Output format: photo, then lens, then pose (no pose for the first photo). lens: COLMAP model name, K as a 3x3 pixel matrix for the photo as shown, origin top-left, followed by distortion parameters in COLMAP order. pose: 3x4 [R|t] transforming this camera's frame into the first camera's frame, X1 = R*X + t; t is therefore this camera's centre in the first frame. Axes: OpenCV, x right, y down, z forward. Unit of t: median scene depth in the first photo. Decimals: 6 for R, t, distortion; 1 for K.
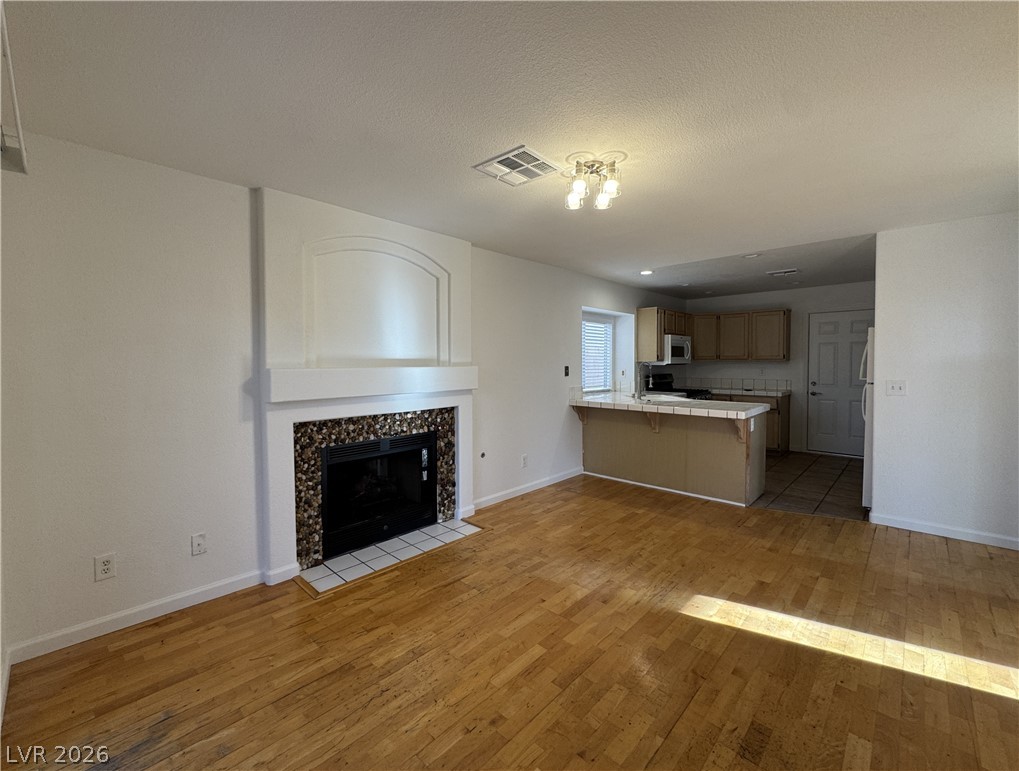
lens RADIAL K [[431.4, 0, 489.3], [0, 431.4, 373.1], [0, 0, 1]] dist [-0.000586, -0.000012]
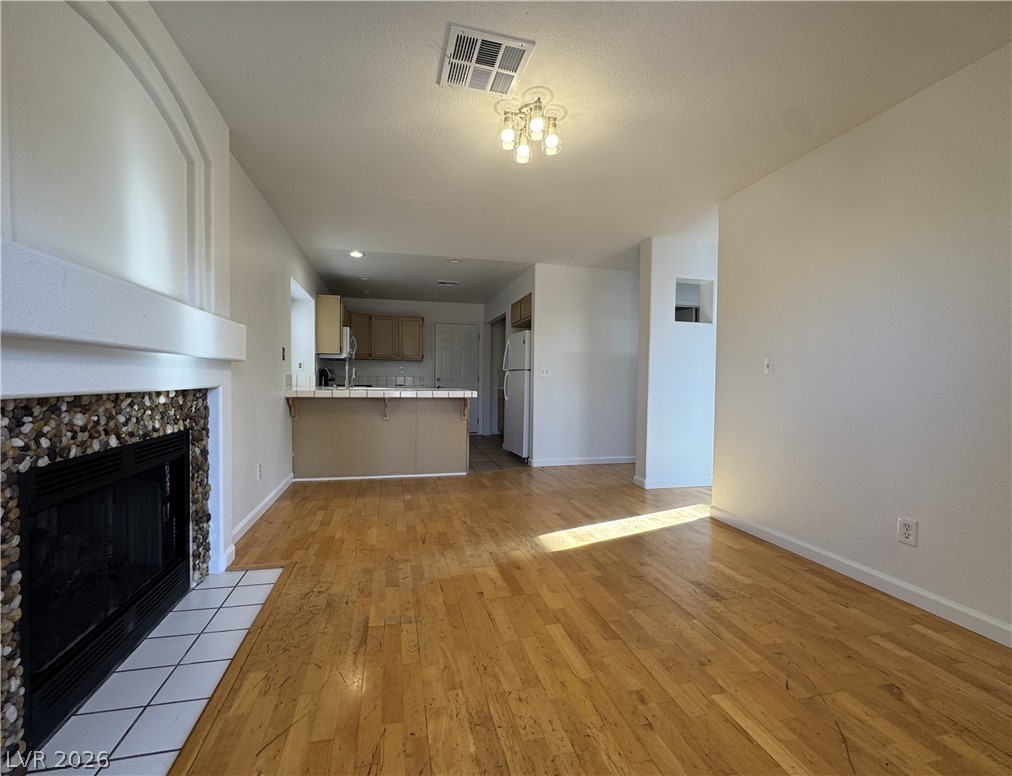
lens RADIAL K [[431.8, 0, 488.3], [0, 431.8, 391.6], [0, 0, 1]] dist [0.000171, 0.000268]
pose [[0.535320, -0.013694, 0.844538, -0.423323], [0.009106, 0.999904, 0.010442, 0.088735], [-0.844600, 0.002101, 0.535394, 0.387780]]
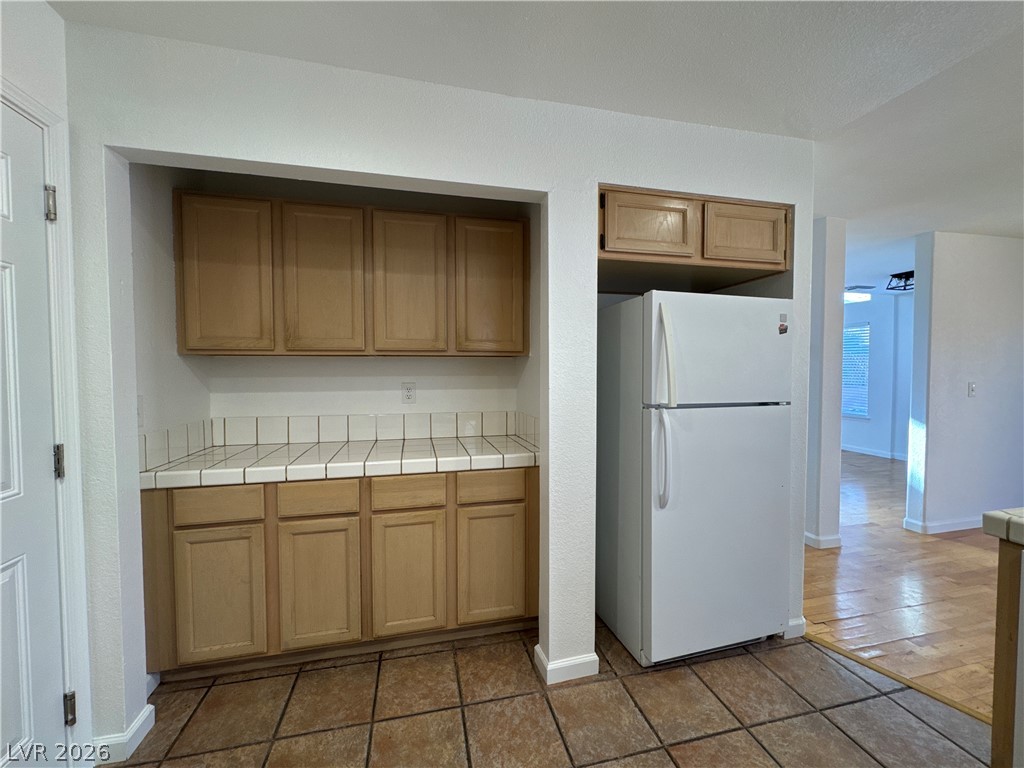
lens RADIAL K [[408.9, 0, 512.0], [0, 408.9, 384.0], [0, 0, 1]] dist [-0.002131, 0.000058]
pose [[-0.852270, -0.014015, 0.522915, 1.011151], [0.018392, 0.998220, 0.056730, -0.039657], [-0.522779, 0.057967, -0.850495, 1.800714]]
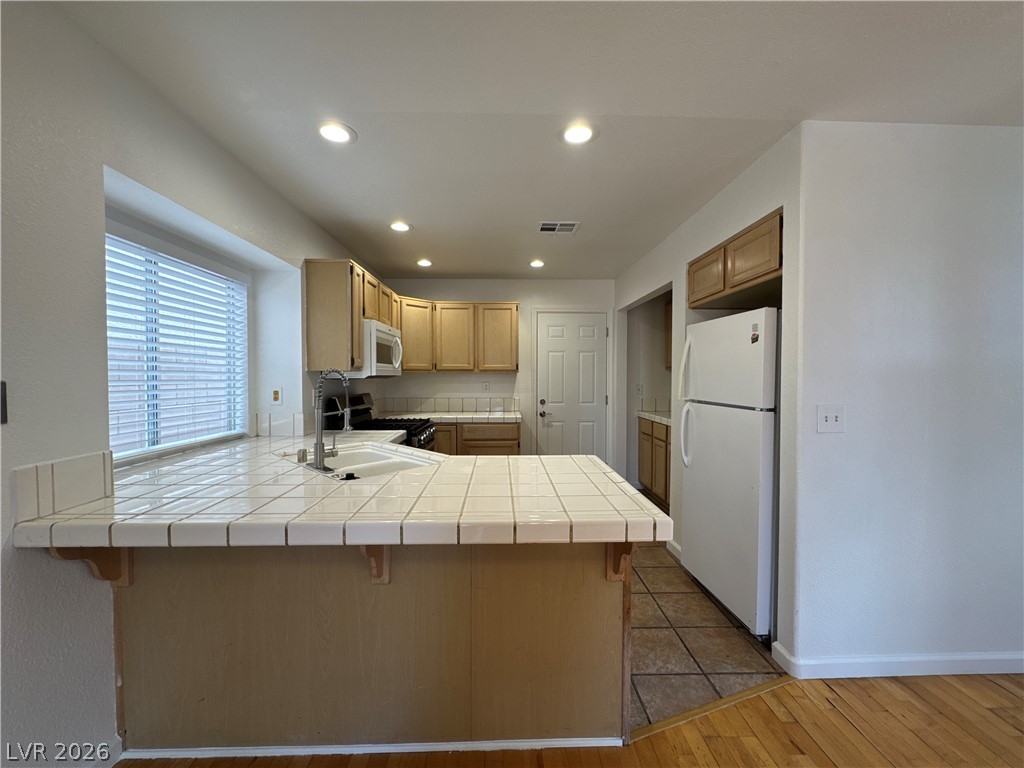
lens RADIAL K [[408.9, 0, 512.0], [0, 408.9, 384.0], [0, 0, 1]] dist [-0.002131, 0.000058]
pose [[0.689104, -0.009911, 0.724595, 0.316513], [0.015713, 0.999876, -0.001266, -0.014476], [-0.724492, 0.012258, 0.689174, 0.973449]]
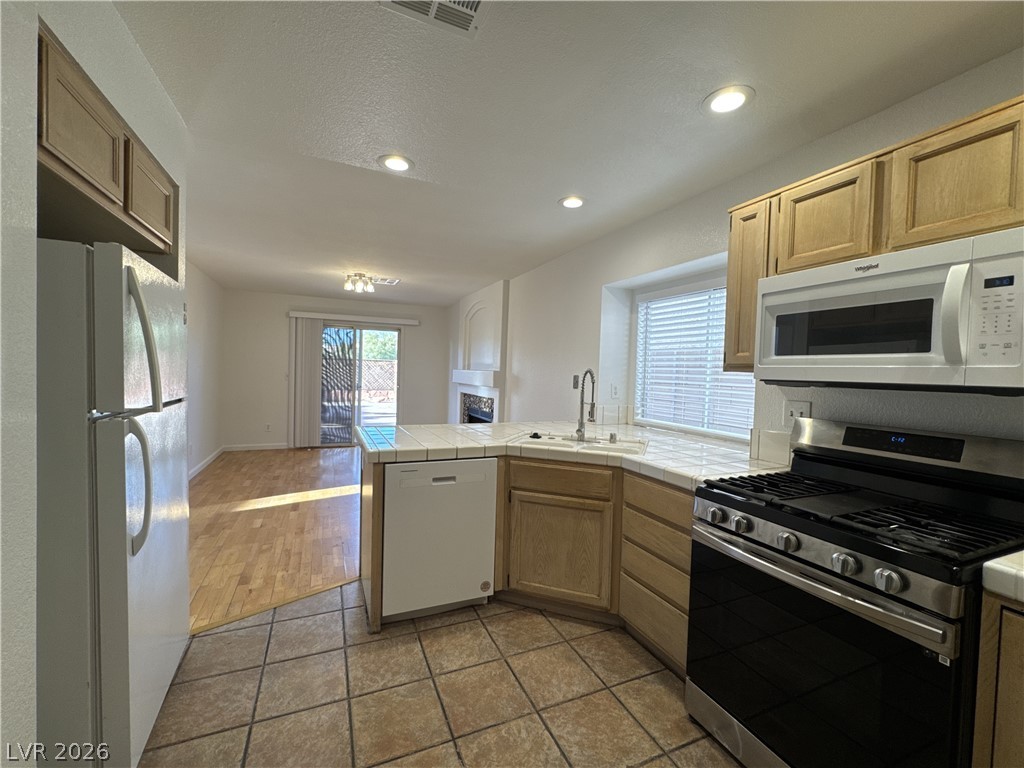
lens RADIAL K [[424.3, 0, 512.0], [0, 424.3, 384.0], [0, 0, 1]] dist [-0.001780, 0.000083]
pose [[-0.358494, 0.021158, -0.933292, 1.345874], [-0.053887, 0.997607, 0.043315, -0.039790], [0.931976, 0.065820, -0.356496, 1.714454]]
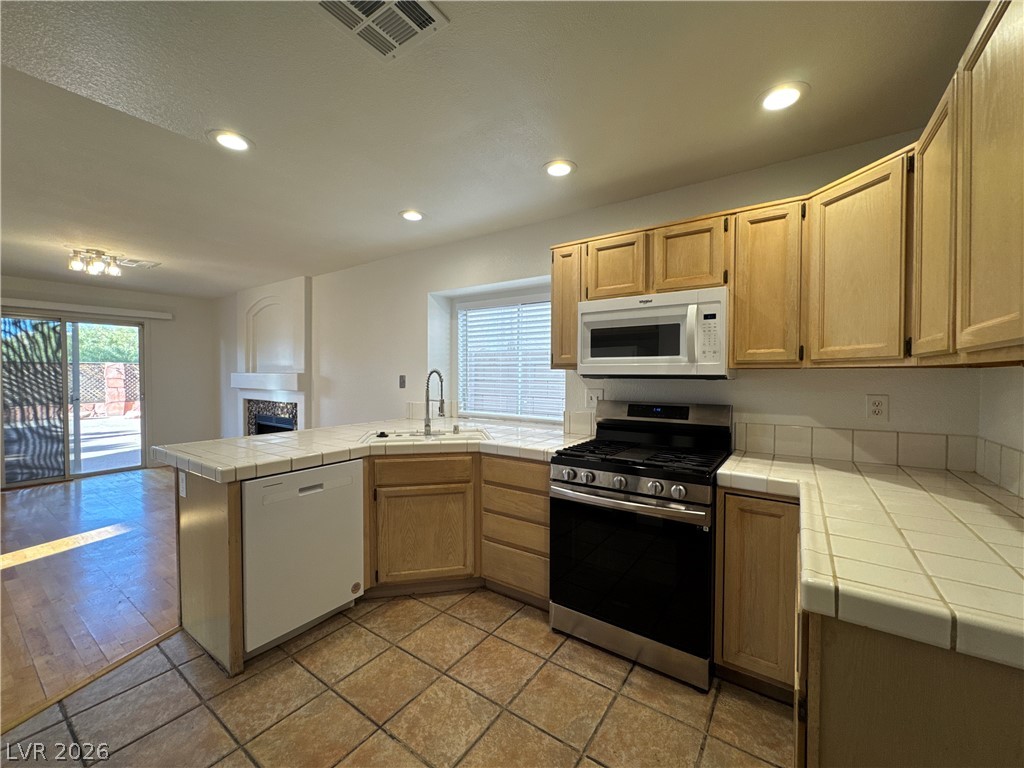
lens RADIAL K [[408.9, 0, 512.0], [0, 408.9, 384.0], [0, 0, 1]] dist [-0.002131, 0.000058]
pose [[0.176787, 0.029466, -0.983808, 1.416958], [-0.030258, 0.999242, 0.024491, -0.036467], [0.983784, 0.025438, 0.177545, 1.573536]]
